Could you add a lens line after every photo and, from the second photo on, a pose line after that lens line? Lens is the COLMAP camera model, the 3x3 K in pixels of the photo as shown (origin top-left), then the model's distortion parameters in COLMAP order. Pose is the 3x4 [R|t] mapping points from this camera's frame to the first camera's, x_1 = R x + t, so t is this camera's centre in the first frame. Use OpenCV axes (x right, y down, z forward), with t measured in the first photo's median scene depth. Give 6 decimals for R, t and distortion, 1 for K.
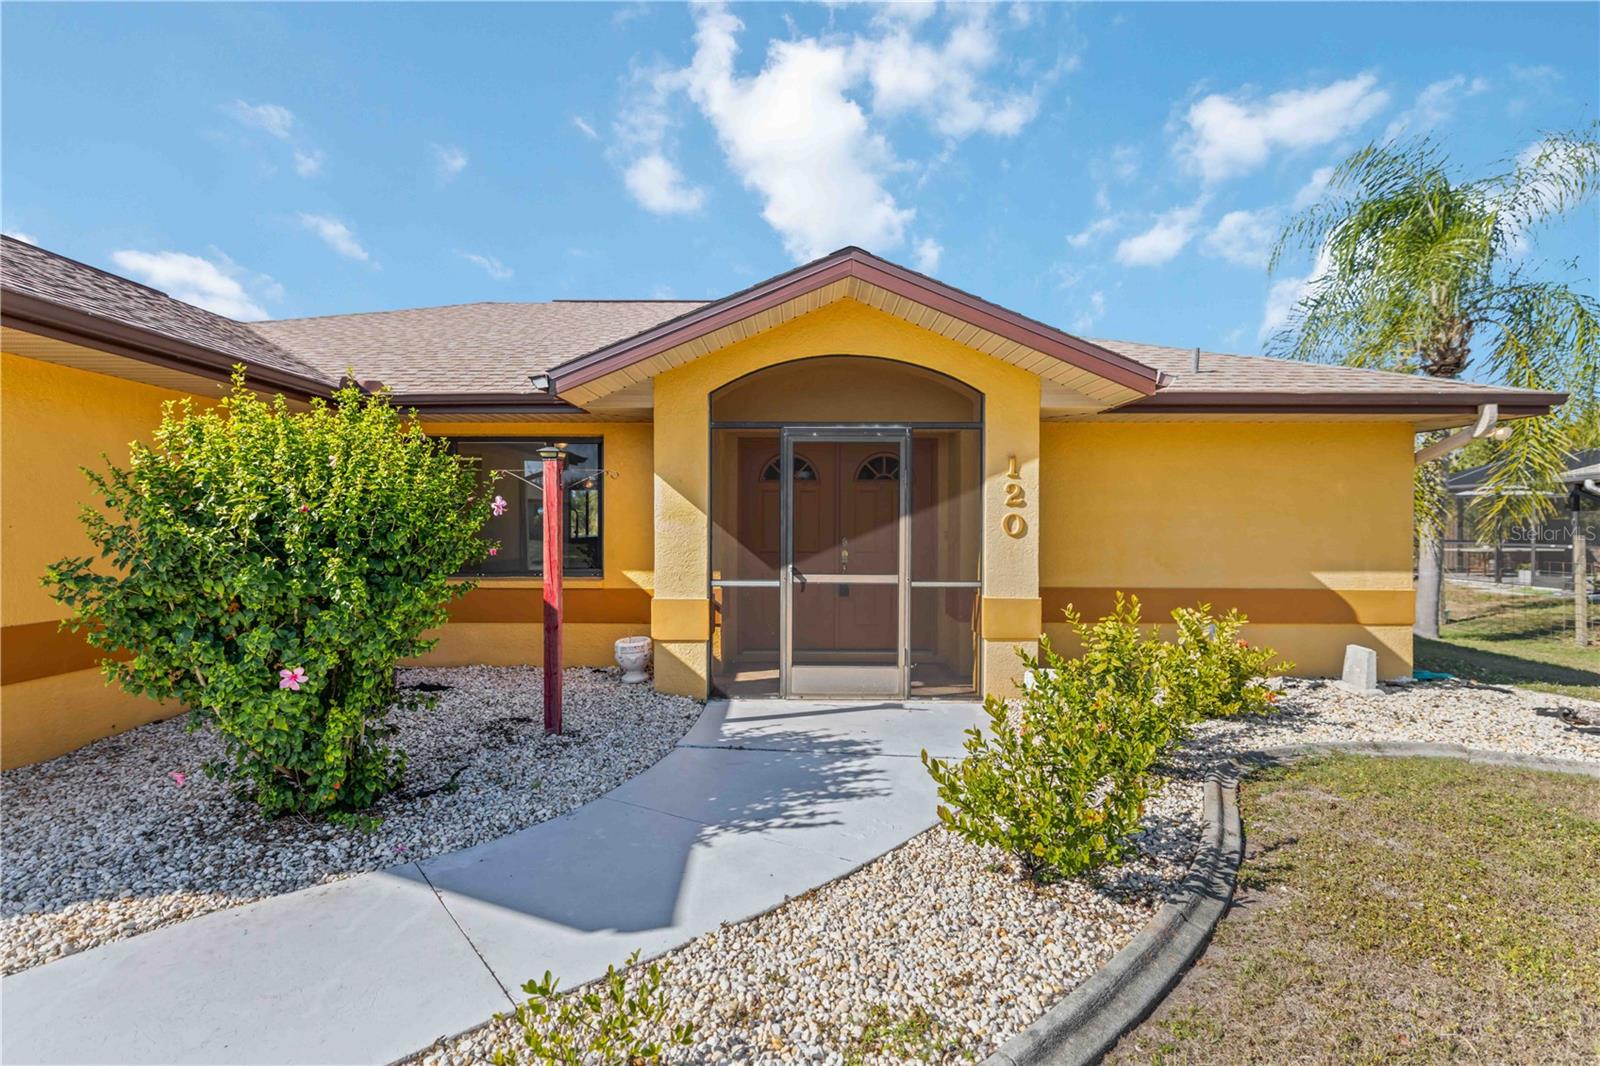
lens RADIAL K [[745.3, 0, 795.2], [0, 745.3, 525.0], [0, 0, 1]] dist [0.001480, -0.000352]
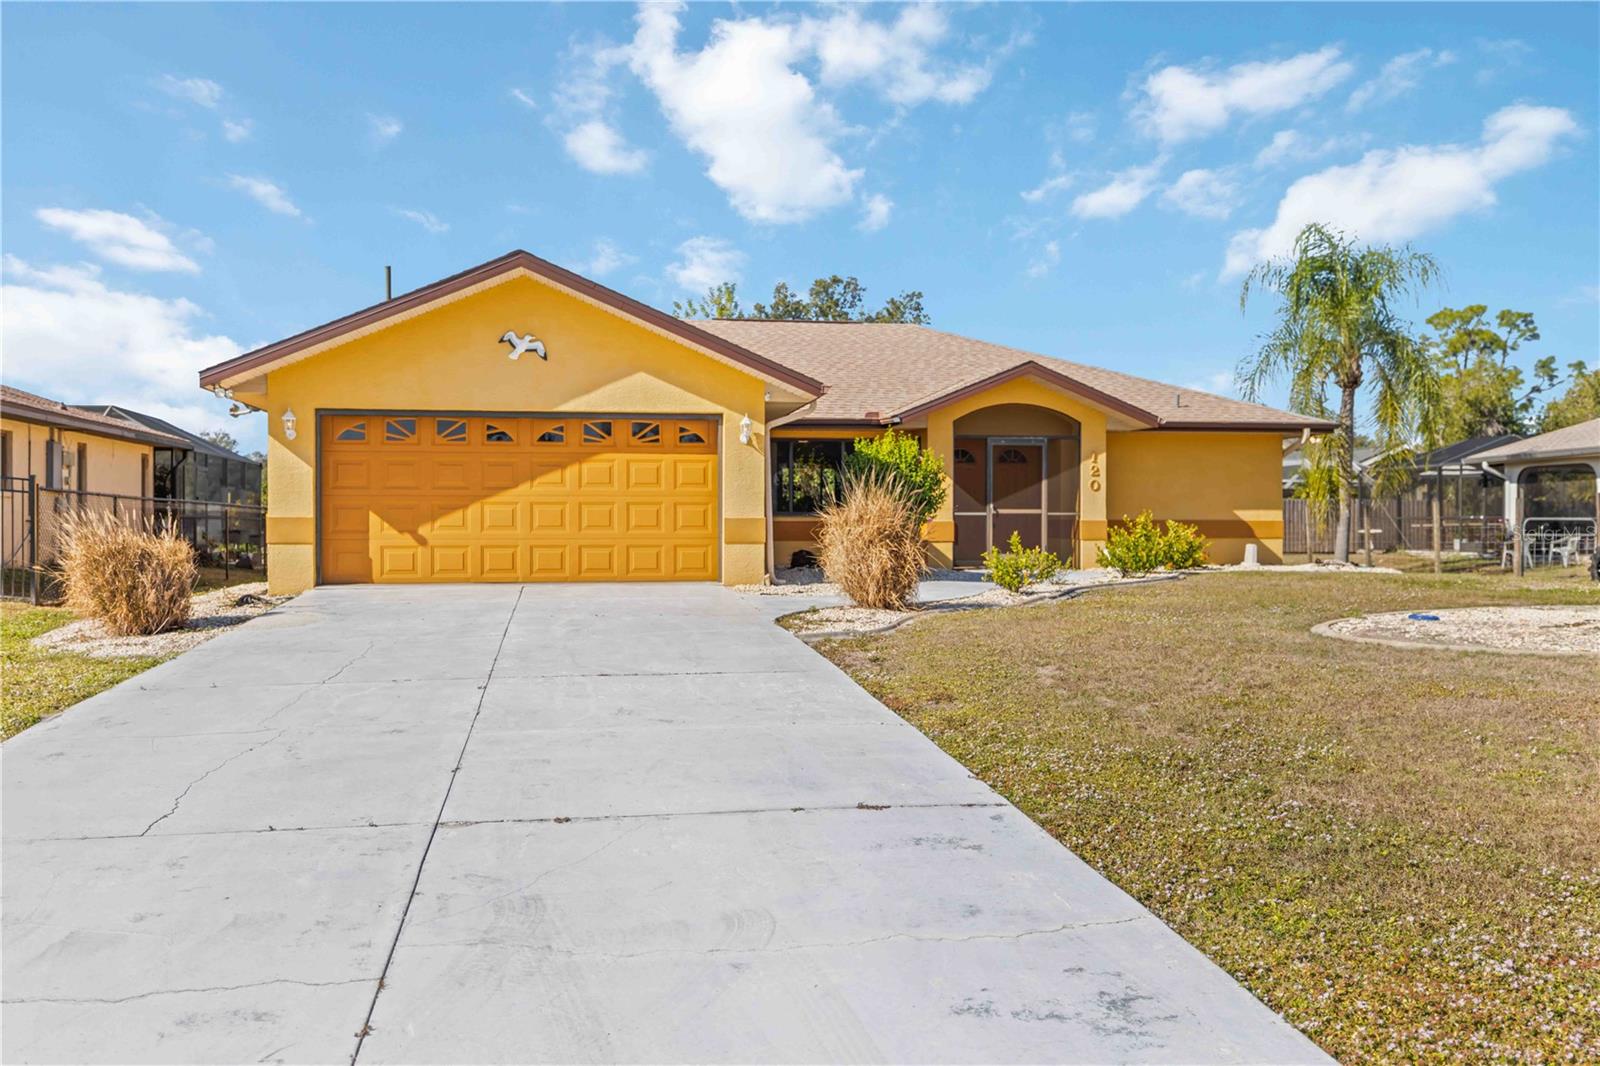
lens RADIAL K [[1322.2, 0, 788.4], [0, 1322.2, 519.9], [0, 0, 1]] dist [0.000539, 0.001667]
pose [[0.985258, -0.003391, 0.171039, -1.179353], [0.004670, 0.999964, -0.007078, 0.119497], [-0.171009, 0.007772, 0.985239, -2.488462]]
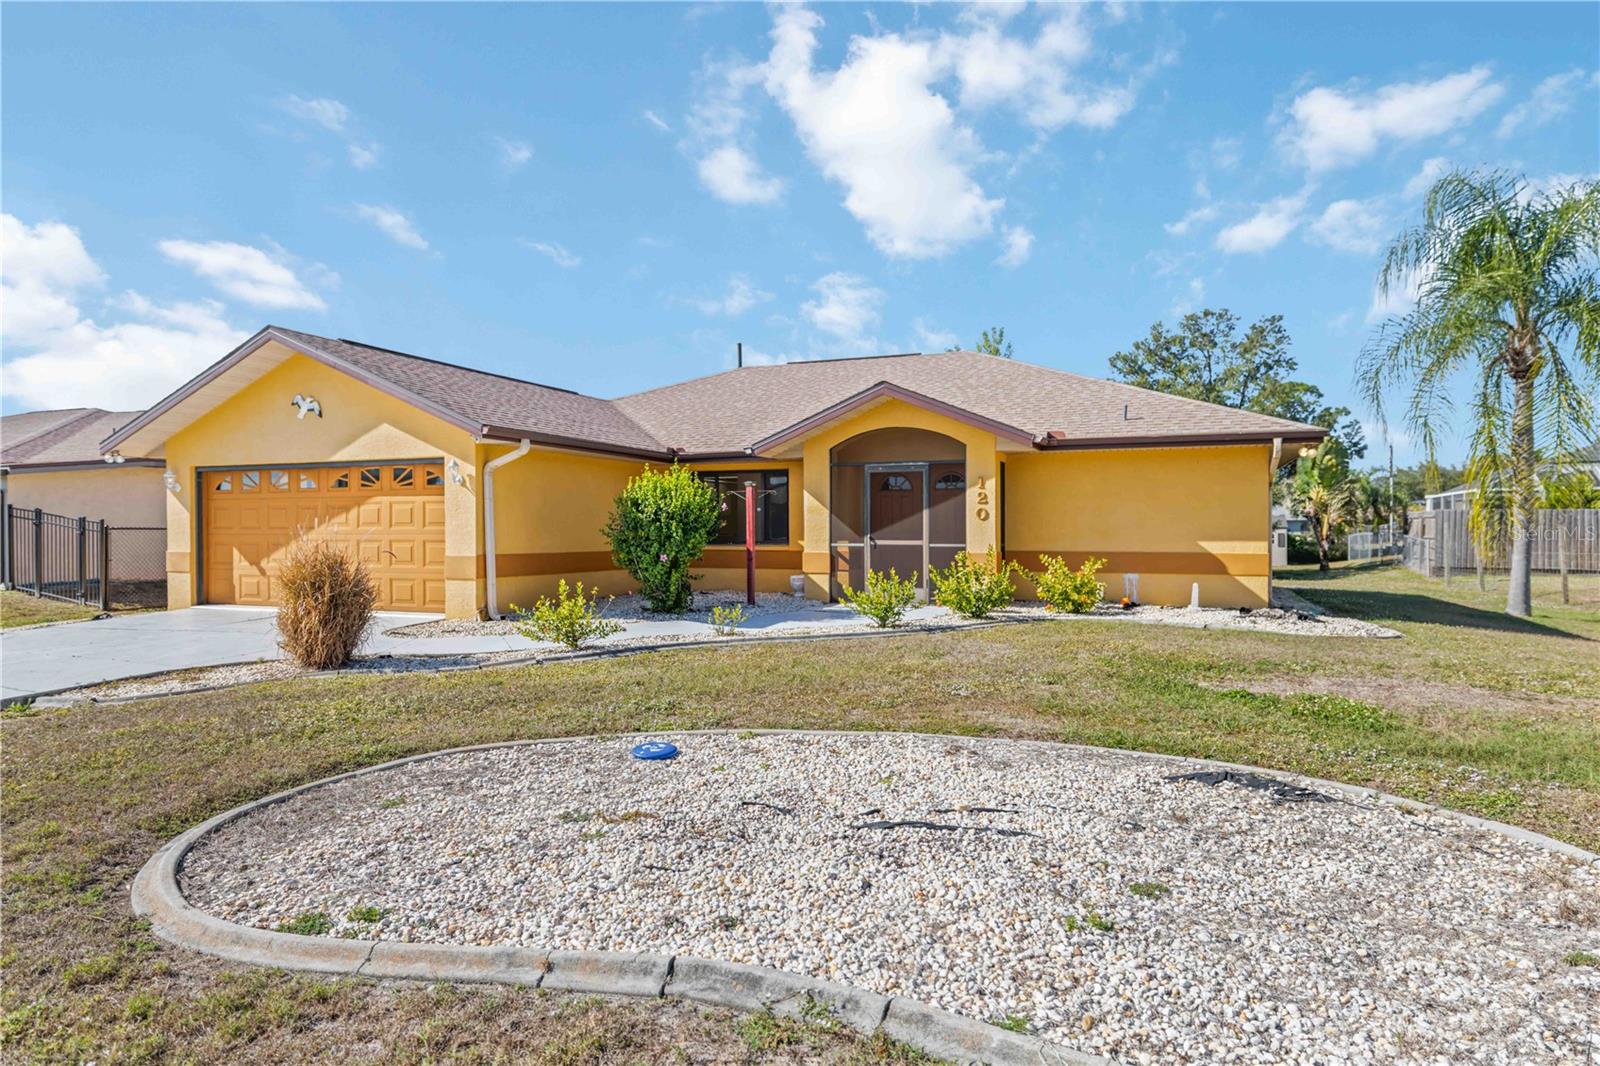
lens RADIAL K [[951.6, 0, 799.4], [0, 951.6, 549.8], [0, 0, 1]] dist [0.002091, -0.001943]
pose [[0.930770, 0.004013, -0.365582, 0.737209], [0.004001, 0.999768, 0.021161, 0.037967], [0.365582, -0.021158, 0.930538, -1.392023]]
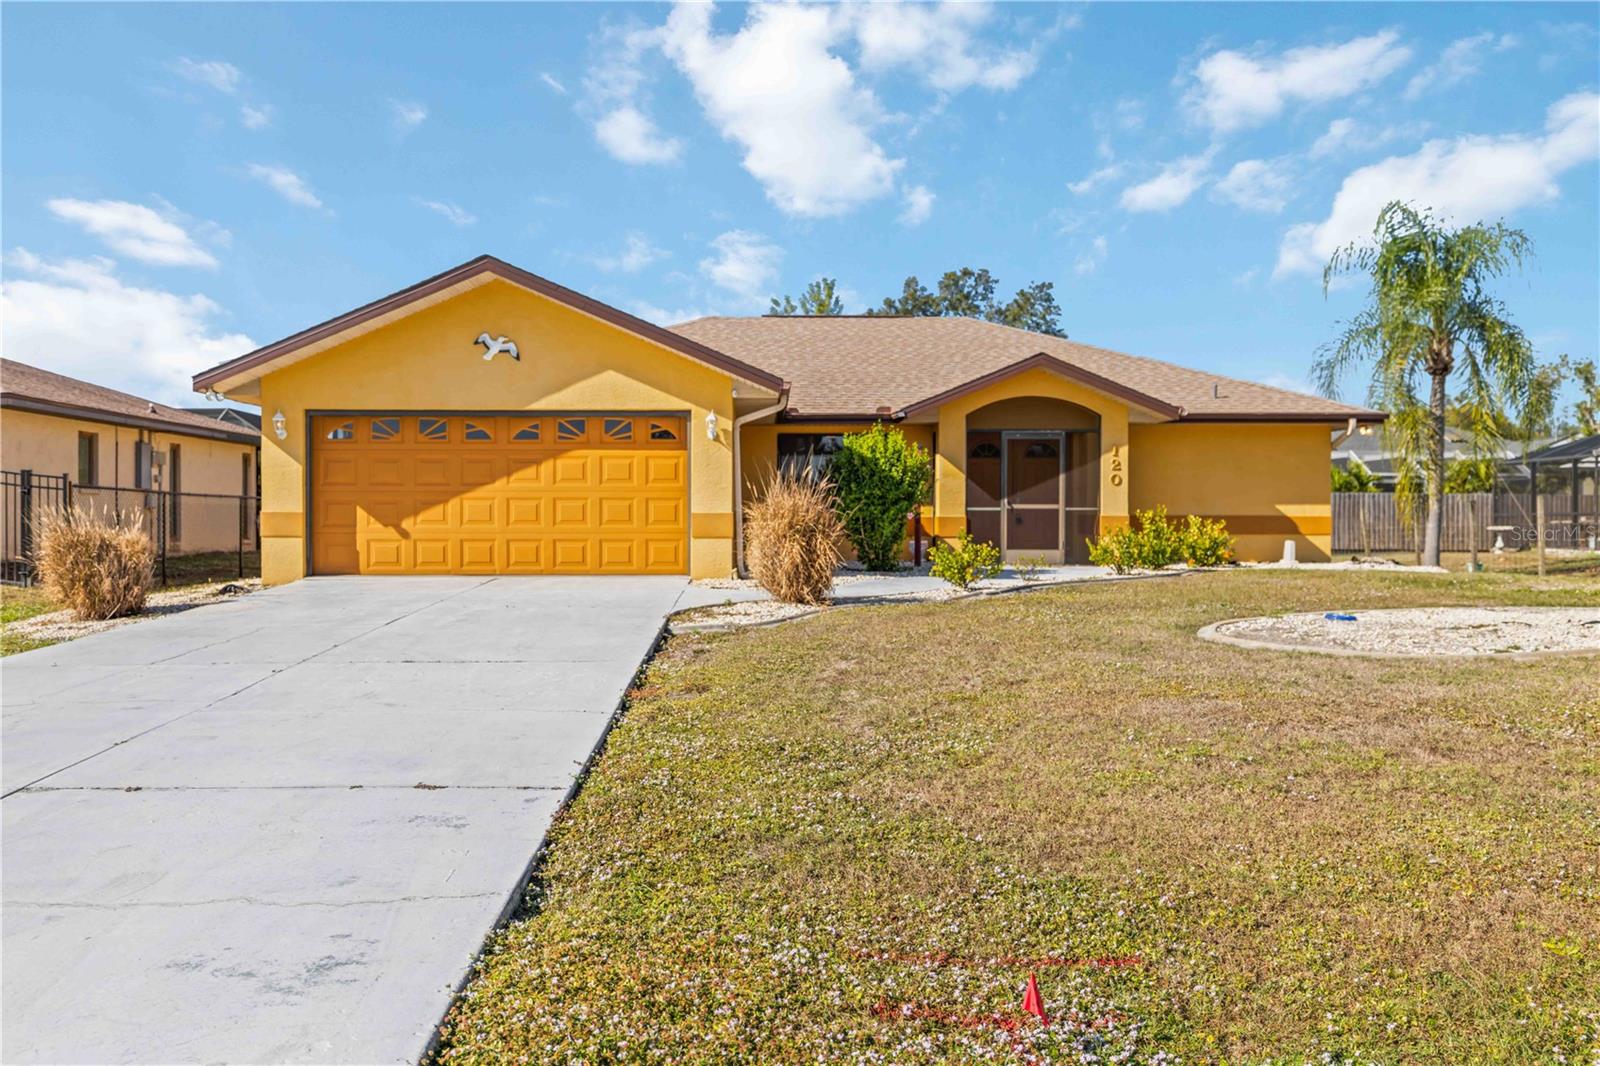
lens RADIAL K [[1322.2, 0, 787.1], [0, 1322.2, 539.1], [0, 0, 1]] dist [0.000539, 0.001667]
pose [[0.999625, -0.003227, 0.027206, -0.696131], [0.002957, 0.999946, 0.009990, 0.123841], [-0.027237, -0.009906, 0.999580, -2.565110]]
